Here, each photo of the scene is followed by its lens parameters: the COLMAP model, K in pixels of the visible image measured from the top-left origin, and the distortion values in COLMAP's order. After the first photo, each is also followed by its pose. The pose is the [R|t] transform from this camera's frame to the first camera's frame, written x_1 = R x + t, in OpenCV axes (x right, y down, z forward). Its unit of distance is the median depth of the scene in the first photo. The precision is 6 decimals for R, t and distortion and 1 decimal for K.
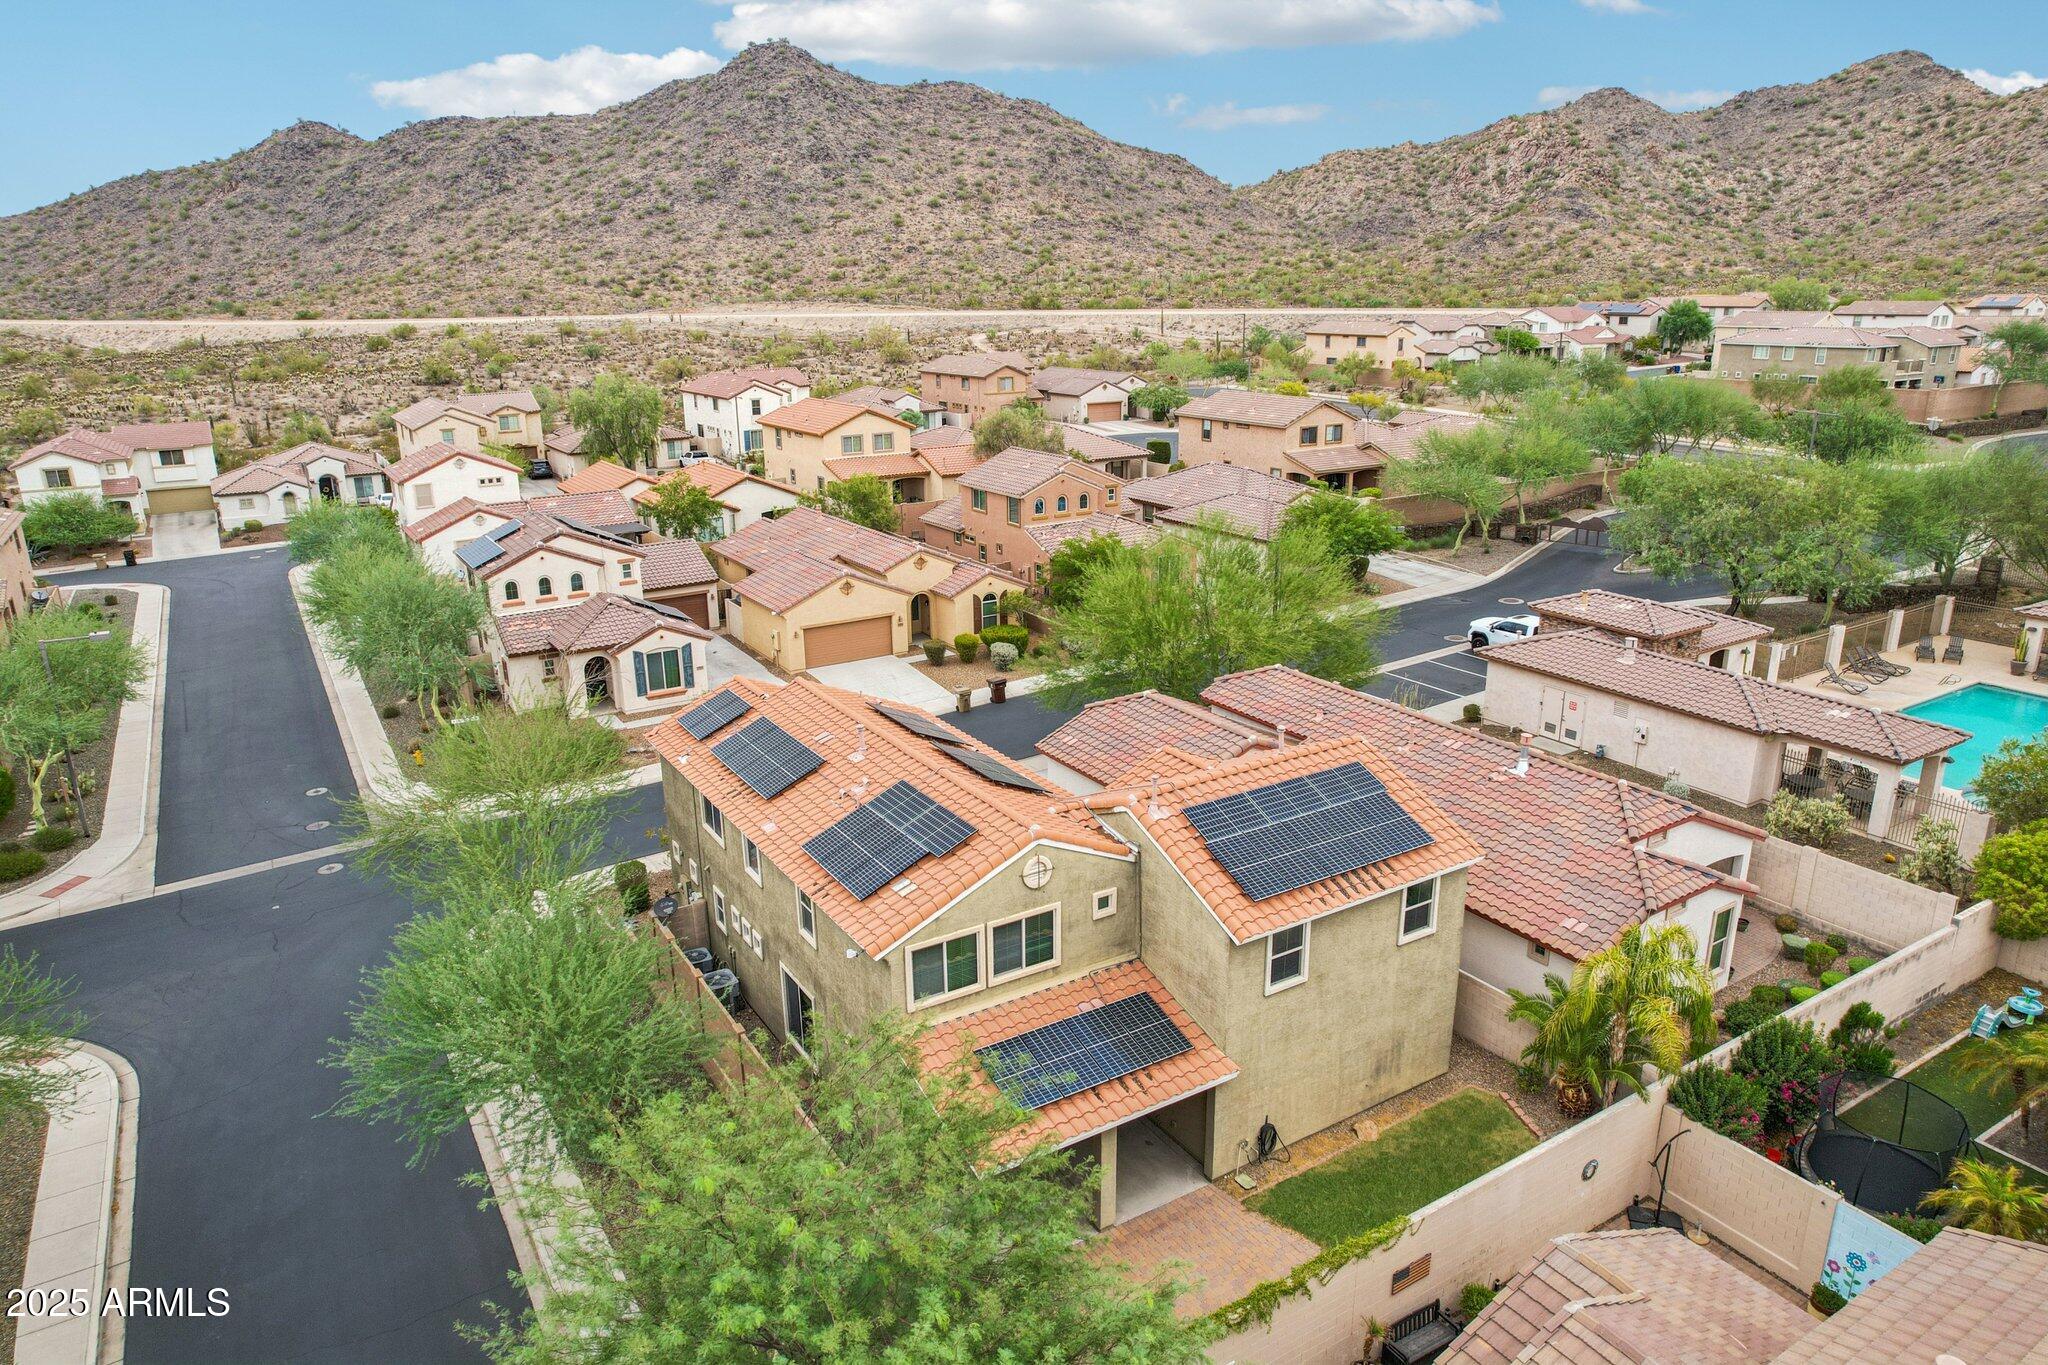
lens RADIAL K [[1319.3, 0, 1024.0], [0, 1319.3, 682.5], [0, 0, 1]] dist [-0.086538, 0.087894]
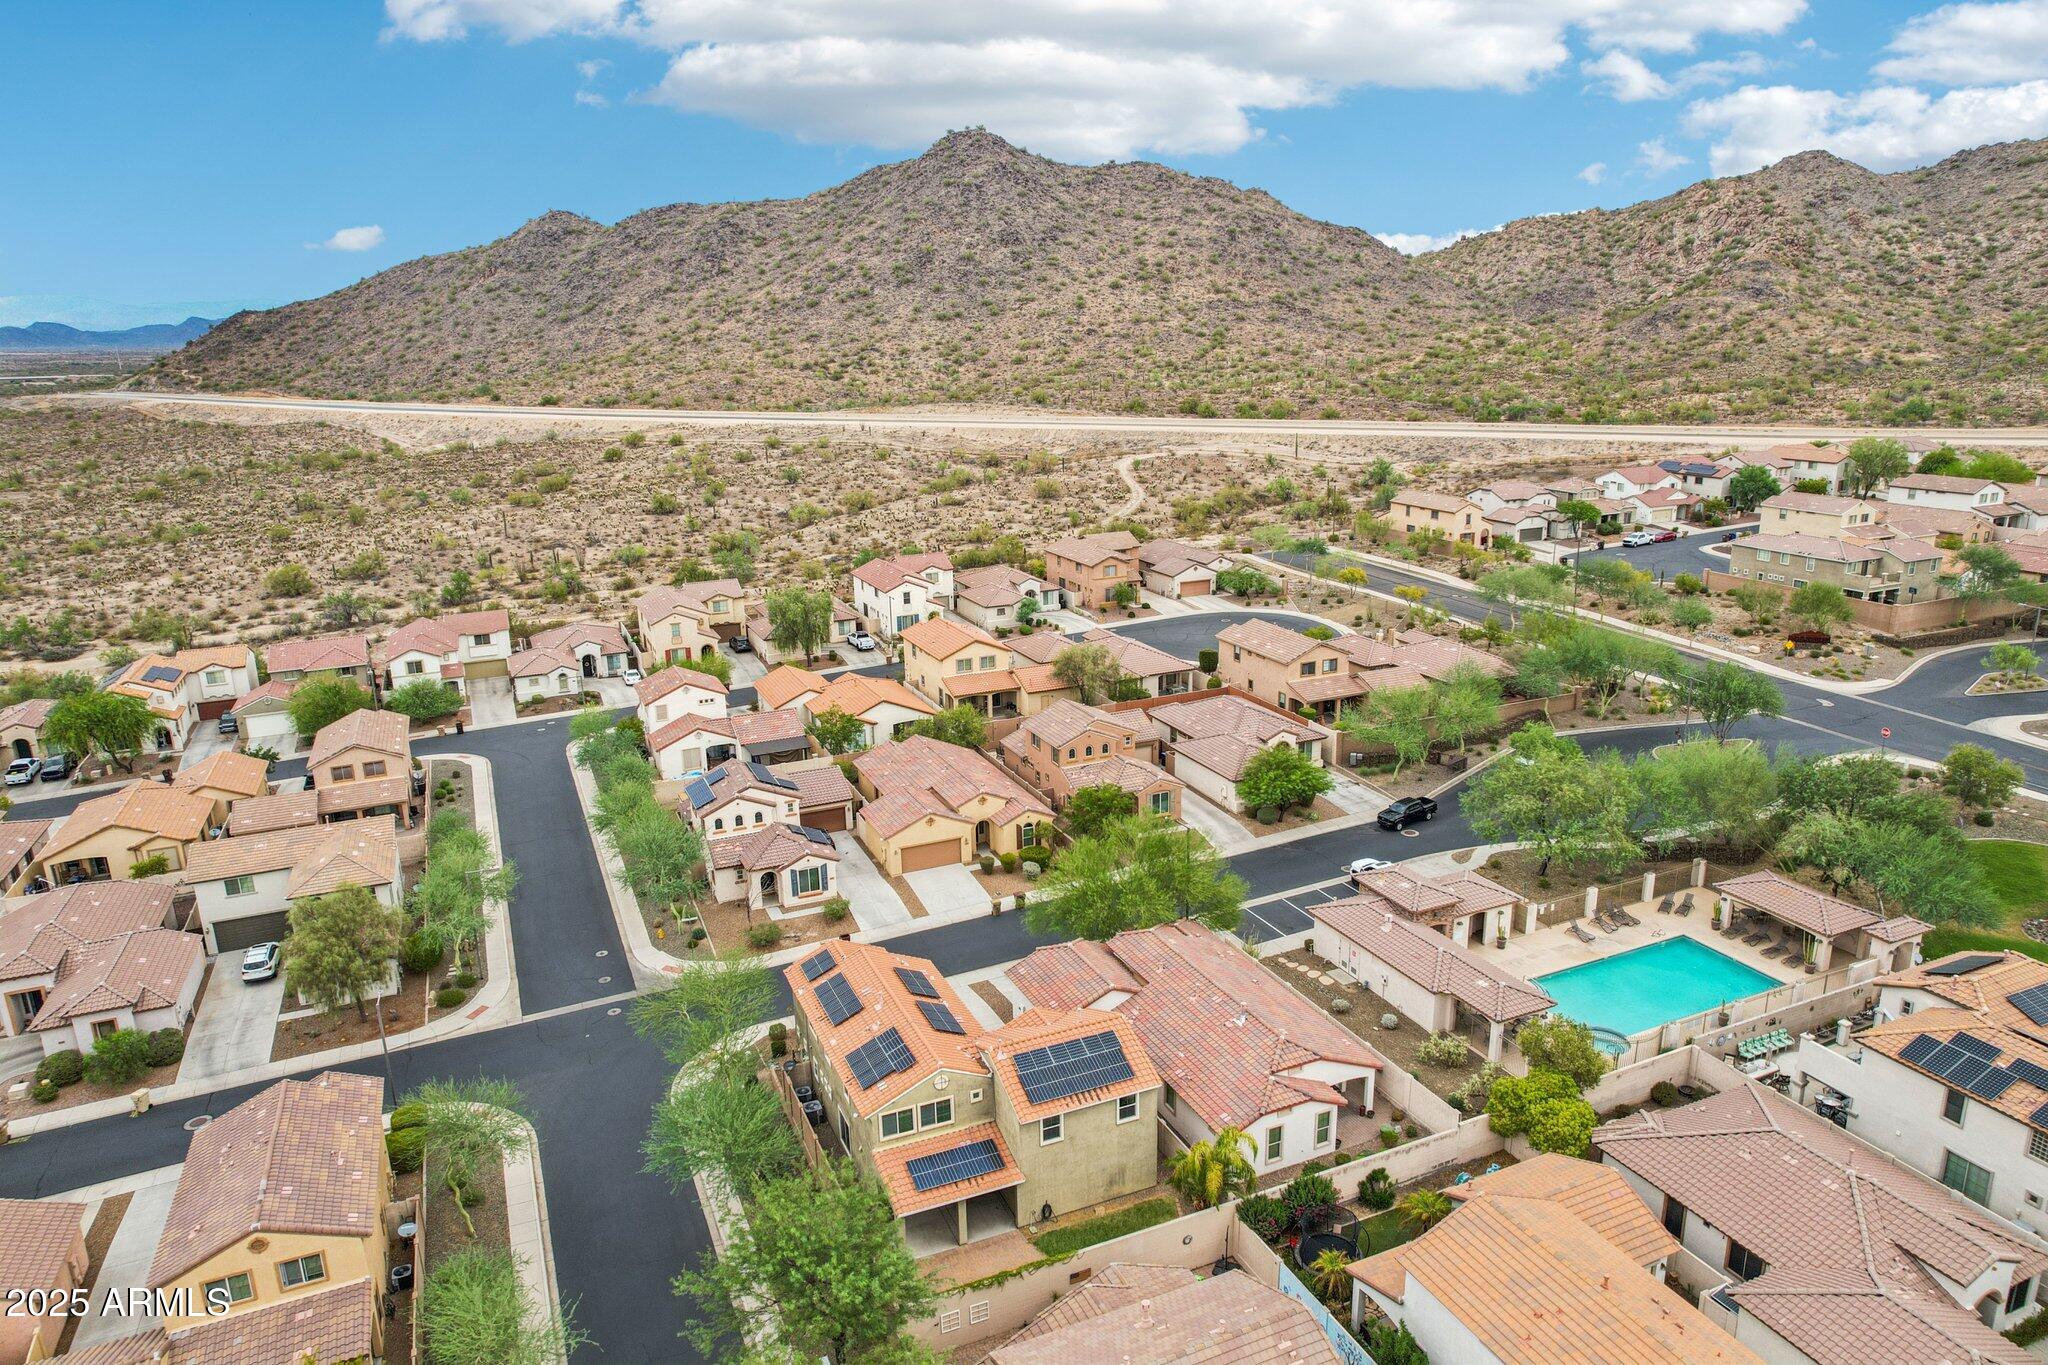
lens RADIAL K [[1313.7, 0, 1024.0], [0, 1313.7, 682.5], [0, 0, 1]] dist [-0.069764, 0.063357]
pose [[0.989559, 0.029607, -0.141056, 0.092649], [-0.033349, 0.999150, -0.024244, -0.101858], [0.140218, 0.028695, 0.989705, -0.251131]]
